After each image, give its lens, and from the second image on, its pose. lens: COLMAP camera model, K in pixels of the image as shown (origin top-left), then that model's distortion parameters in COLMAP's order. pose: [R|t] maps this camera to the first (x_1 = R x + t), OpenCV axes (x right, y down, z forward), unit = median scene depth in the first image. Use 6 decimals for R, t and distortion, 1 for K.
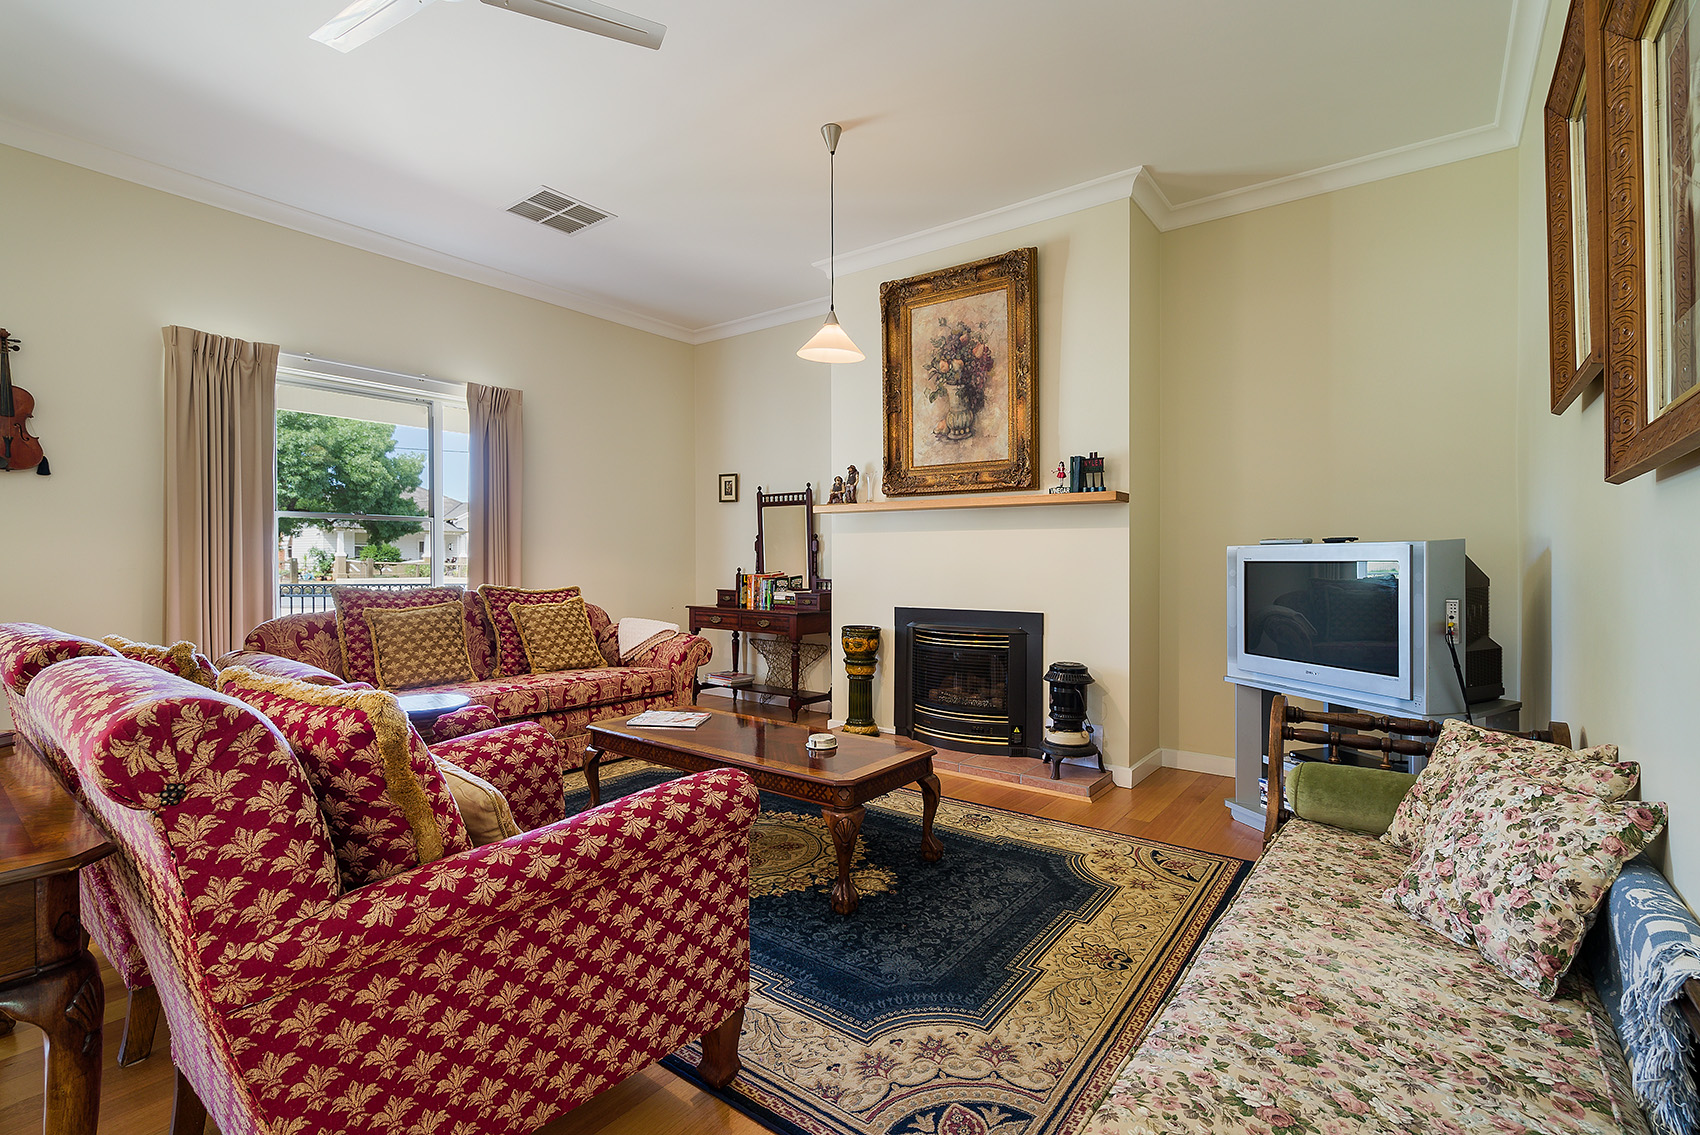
lens RADIAL K [[775.5, 0, 814.5], [0, 775.5, 563.4], [0, 0, 1]] dist [0.002401, 0.001634]
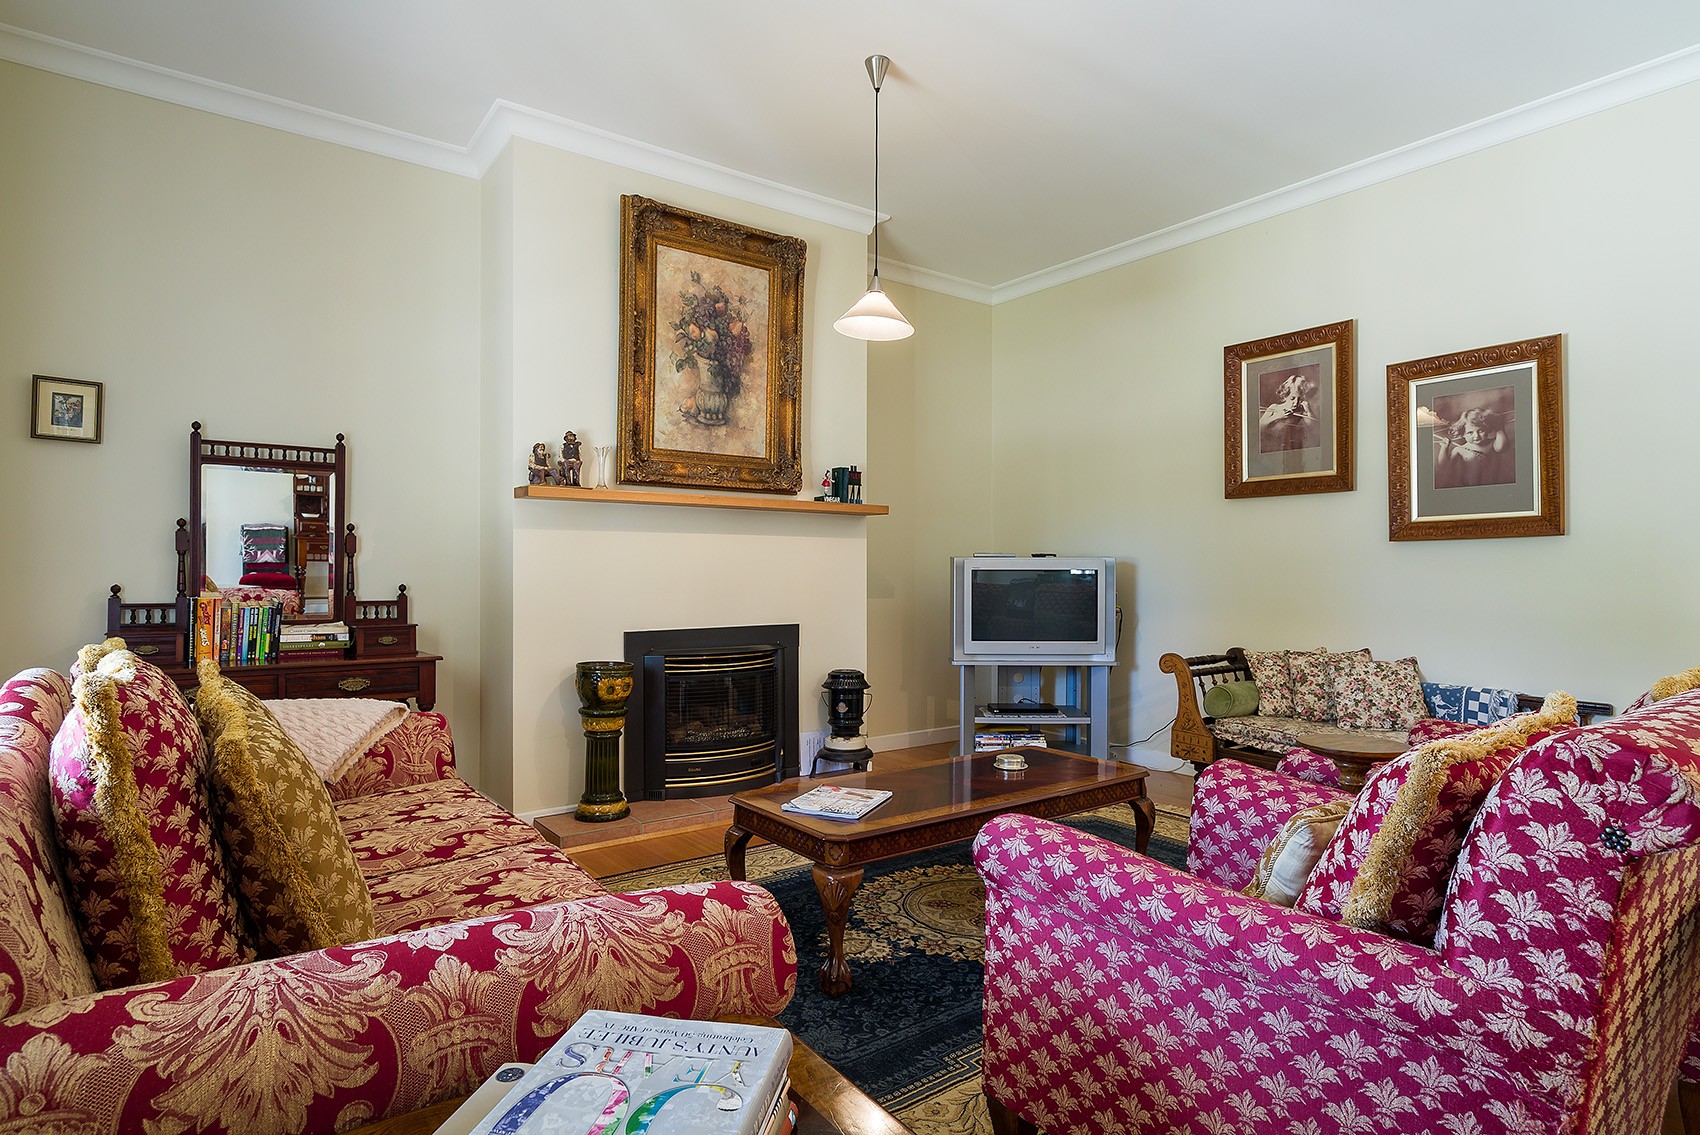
lens RADIAL K [[926.5, 0, 857.0], [0, 926.5, 565.1], [0, 0, 1]] dist [0.024714, 0.000065]
pose [[0.268690, 0.001471, 0.963226, -0.888218], [0.003558, 0.999990, -0.002519, -0.006570], [-0.963220, 0.004104, 0.268682, 0.698560]]
